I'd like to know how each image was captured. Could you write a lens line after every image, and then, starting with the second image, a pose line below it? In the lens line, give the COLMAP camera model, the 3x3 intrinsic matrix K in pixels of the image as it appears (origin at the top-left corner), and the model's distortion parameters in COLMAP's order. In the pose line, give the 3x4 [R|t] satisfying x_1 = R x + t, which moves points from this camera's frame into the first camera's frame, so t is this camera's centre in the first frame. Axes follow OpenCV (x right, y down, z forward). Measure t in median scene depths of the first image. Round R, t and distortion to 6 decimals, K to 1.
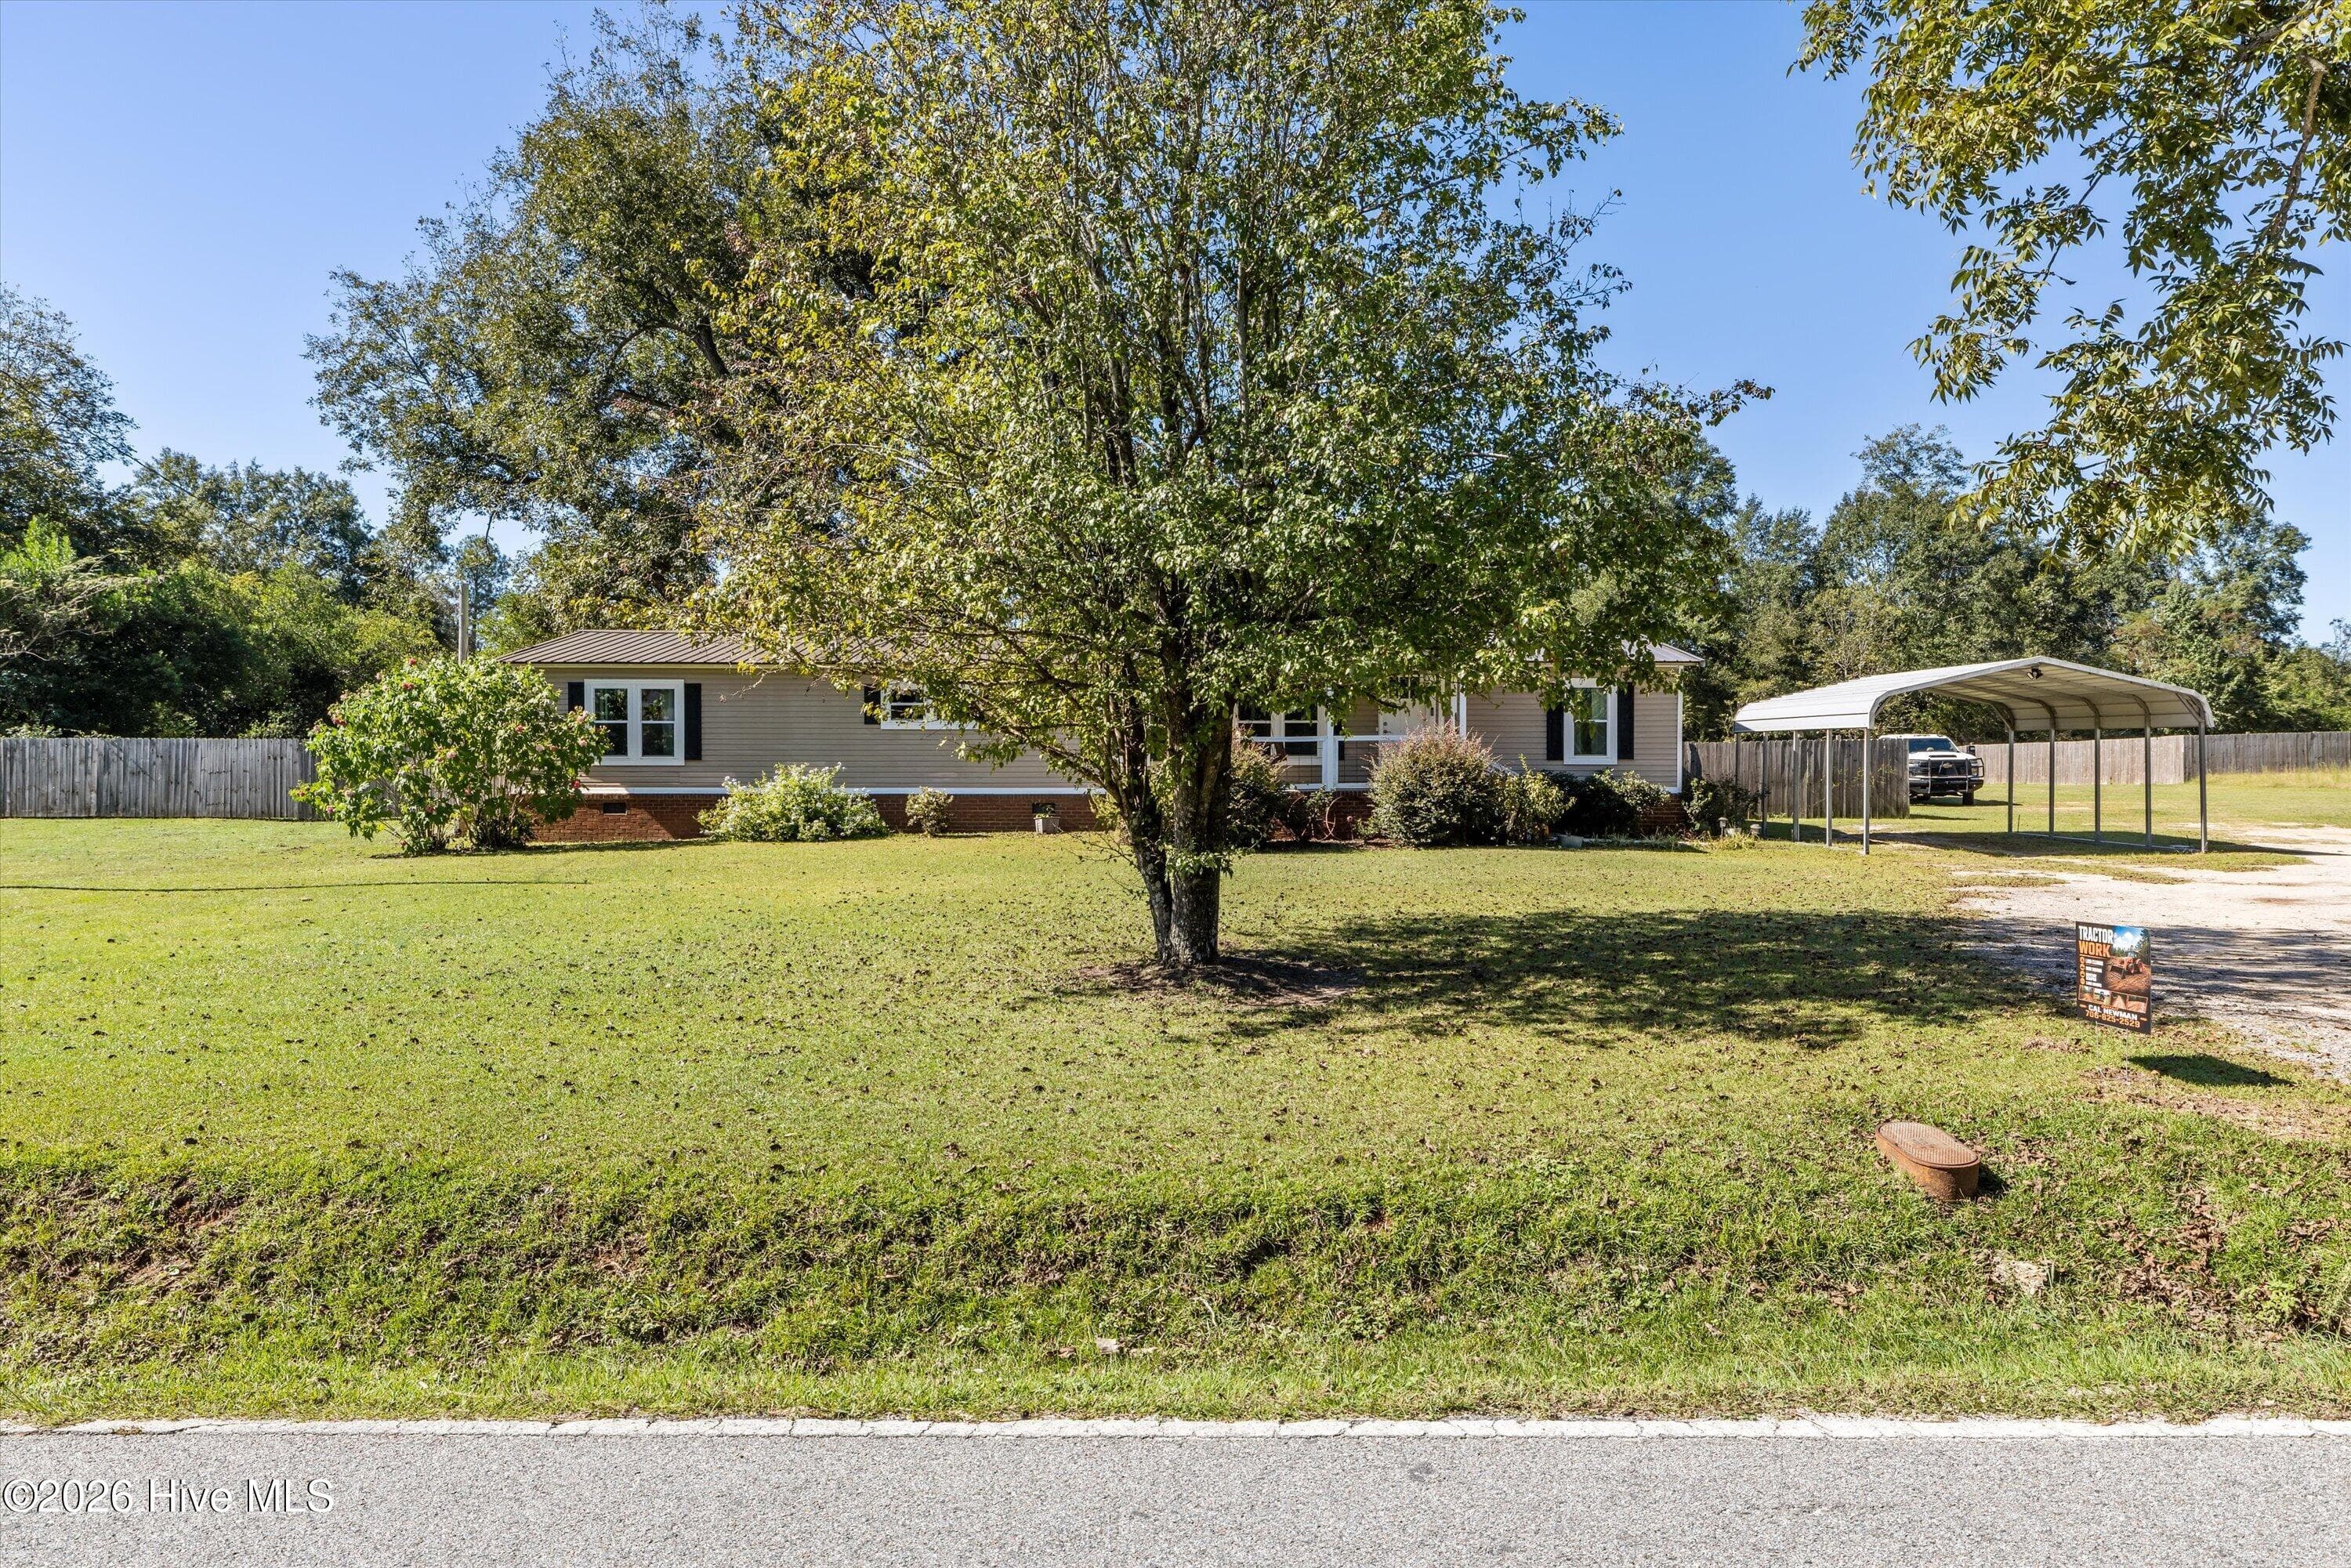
lens RADIAL K [[1502.4, 0, 1133.8], [0, 1502.4, 814.7], [0, 0, 1]] dist [0.004353, -0.000610]
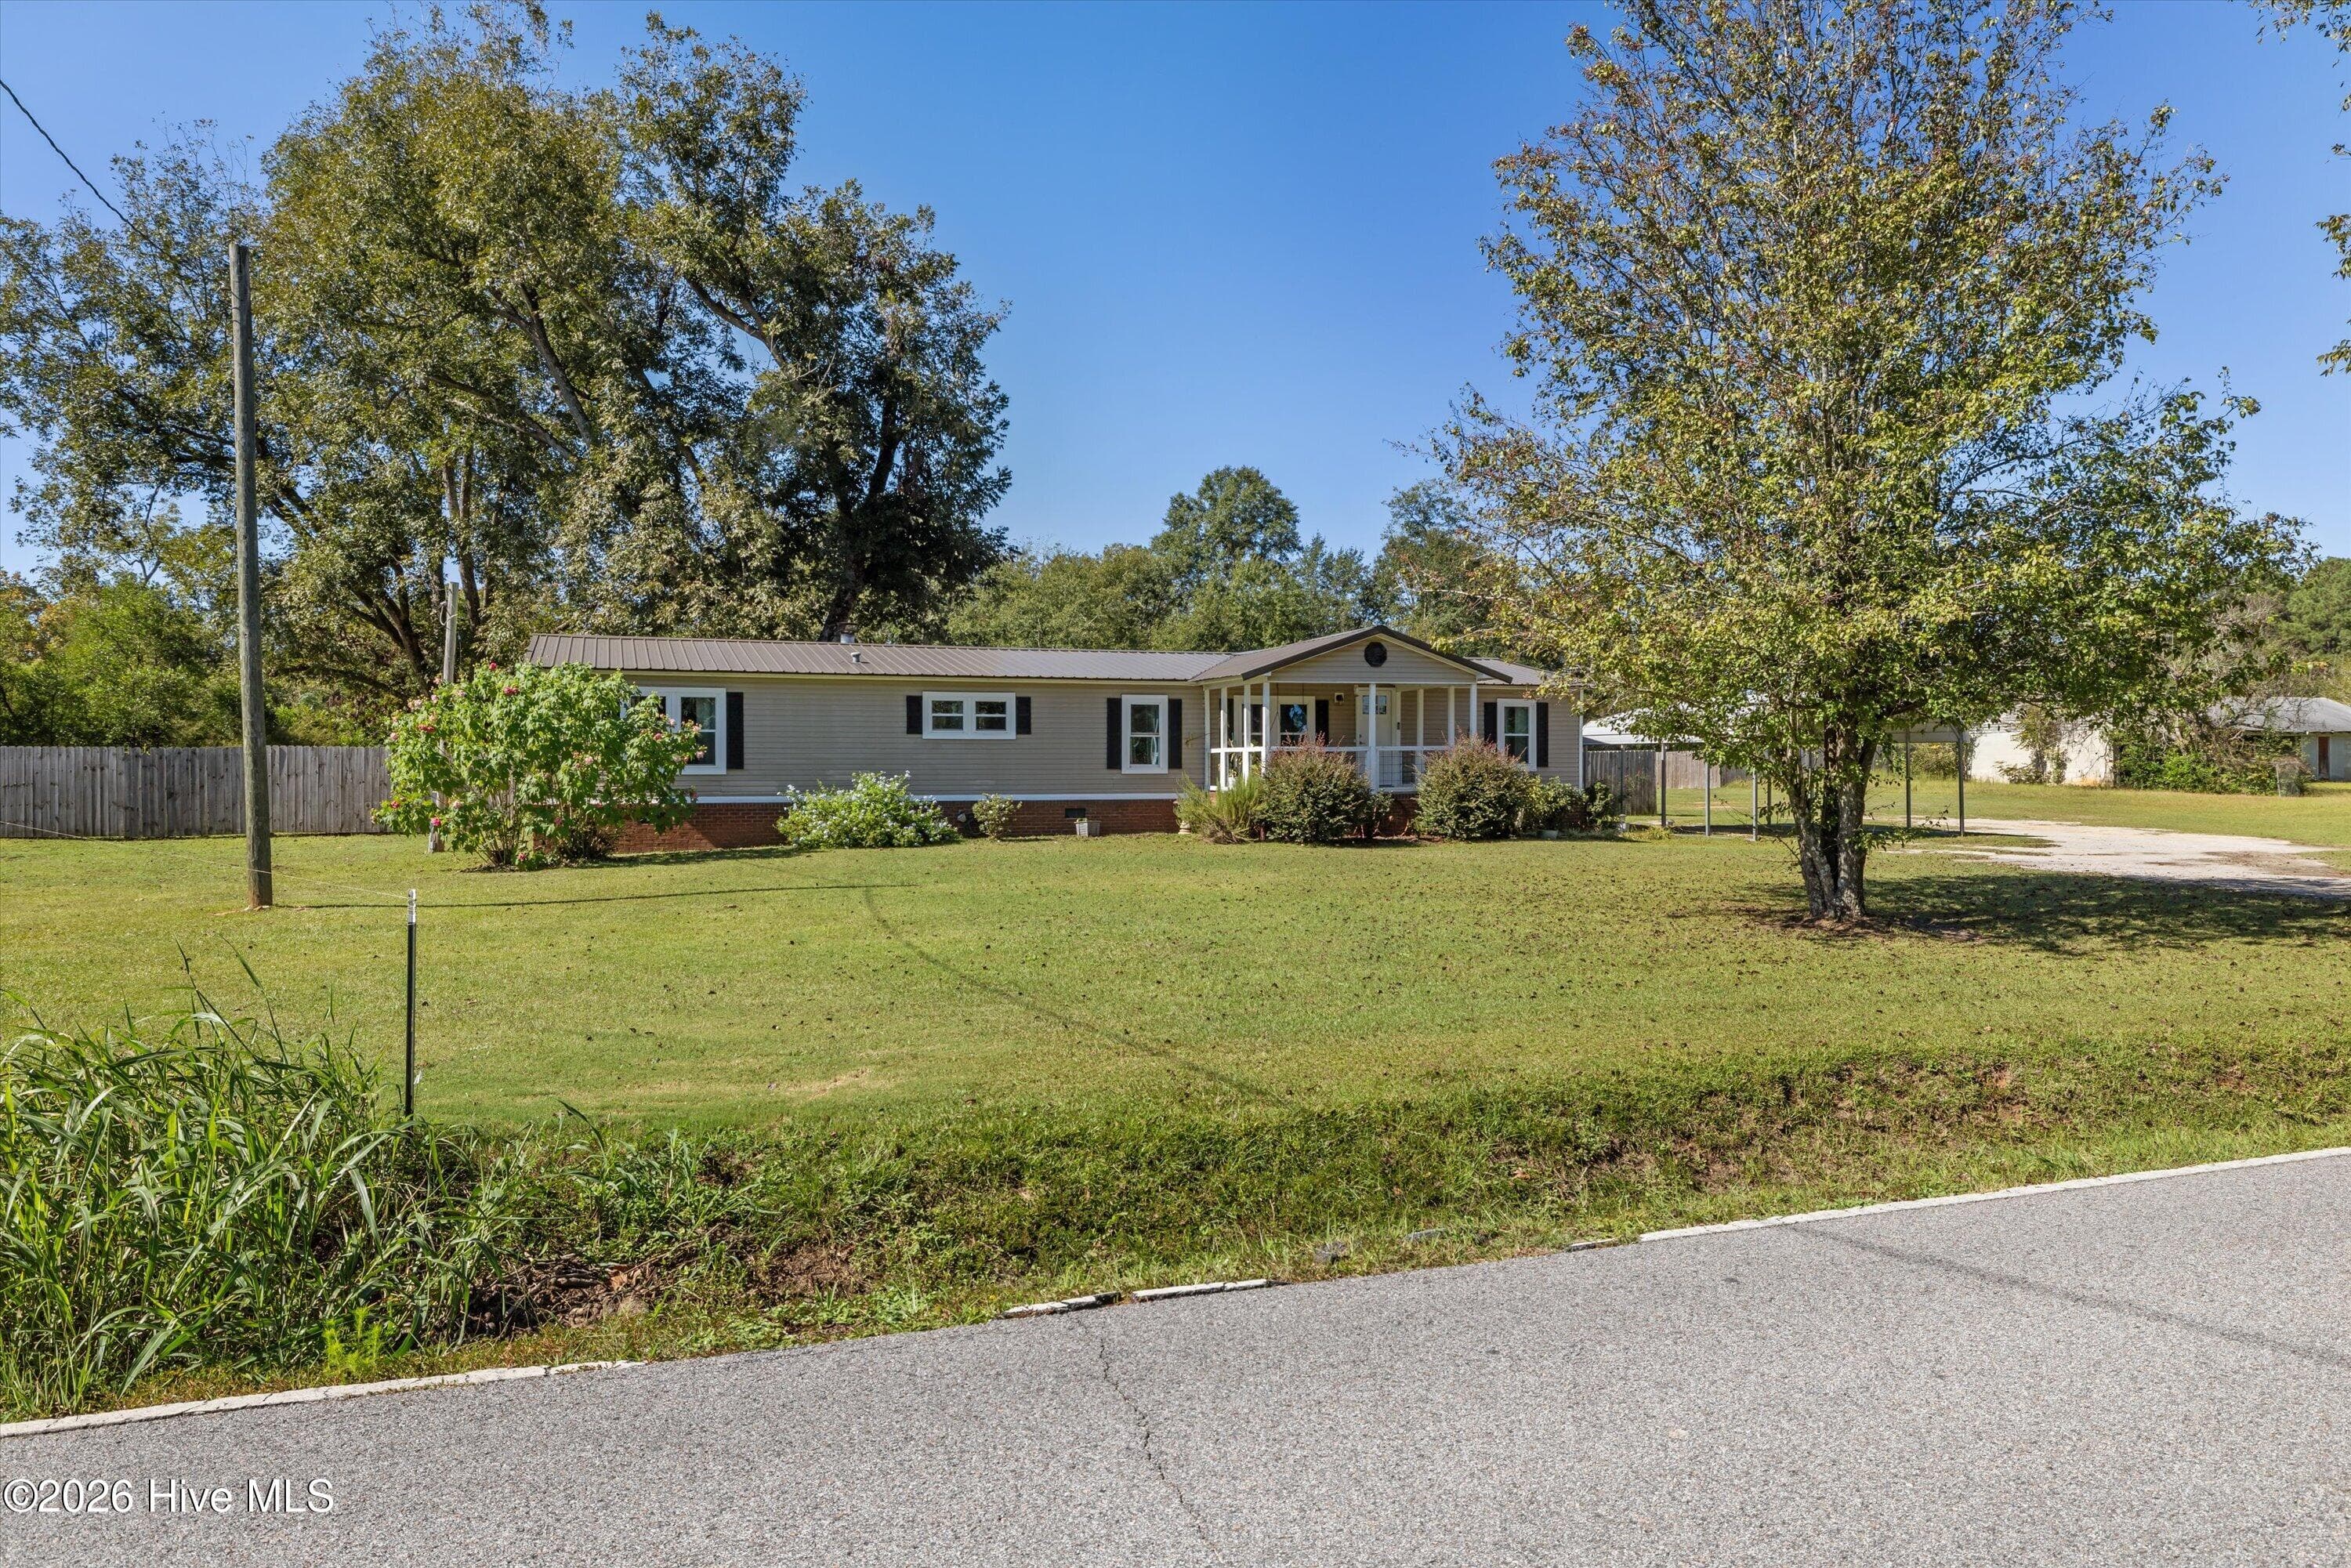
lens RADIAL K [[1506.9, 0, 1092.3], [0, 1506.9, 788.1], [0, 0, 1]] dist [0.023192, -0.001016]
pose [[0.947777, -0.005429, 0.318888, -0.396493], [0.013898, 0.999608, -0.024287, 0.003904], [-0.318632, 0.027450, 0.947481, -0.022127]]
